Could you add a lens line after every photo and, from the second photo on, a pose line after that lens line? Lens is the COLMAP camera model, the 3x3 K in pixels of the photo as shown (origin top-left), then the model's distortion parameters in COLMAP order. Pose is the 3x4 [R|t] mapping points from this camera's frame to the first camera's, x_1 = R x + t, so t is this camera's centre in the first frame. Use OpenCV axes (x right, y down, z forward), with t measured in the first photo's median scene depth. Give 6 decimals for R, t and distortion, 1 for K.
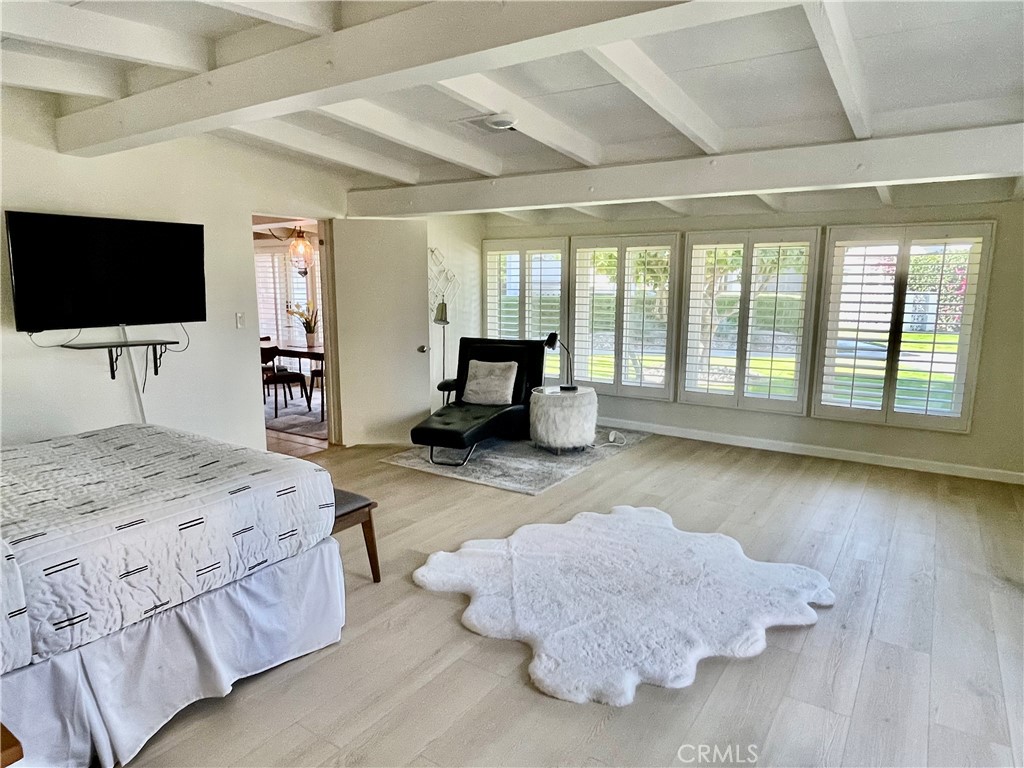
lens RADIAL K [[632.8, 0, 513.7], [0, 632.8, 383.6], [0, 0, 1]] dist [0.007151, -0.005657]
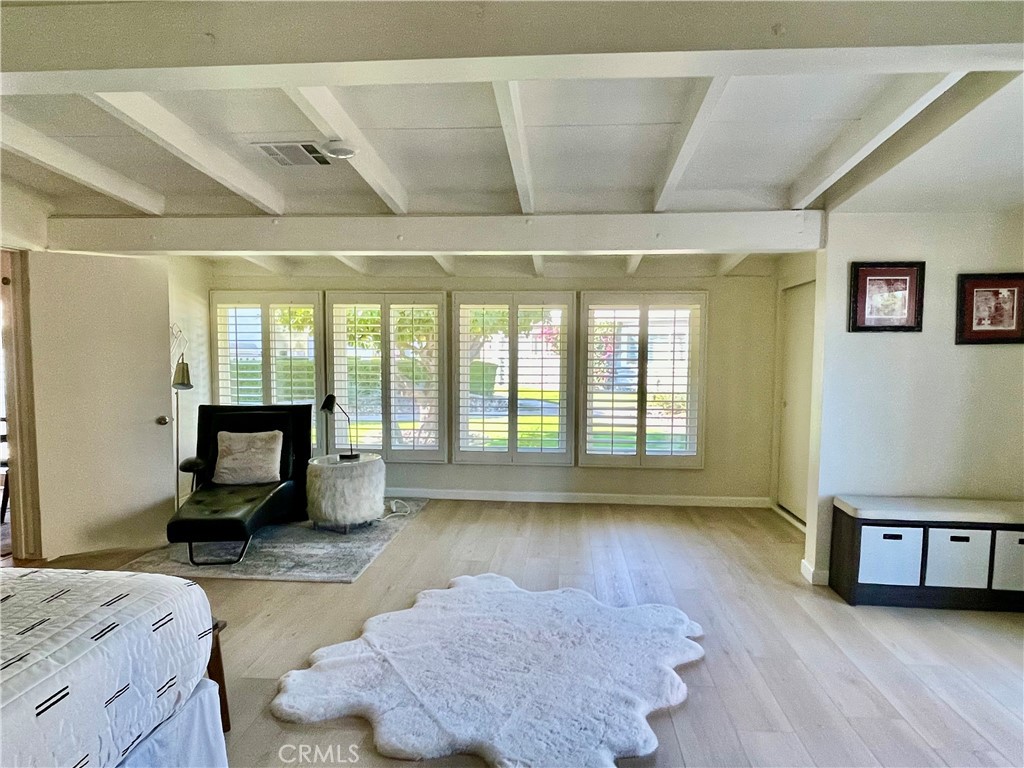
lens RADIAL K [[654.6, 0, 511.6], [0, 654.6, 389.0], [0, 0, 1]] dist [0.009322, -0.015402]
pose [[0.878054, -0.025923, 0.477859, -0.159673], [0.072008, 0.994320, -0.078372, 0.001670], [-0.473113, 0.103225, 0.874933, 0.080578]]
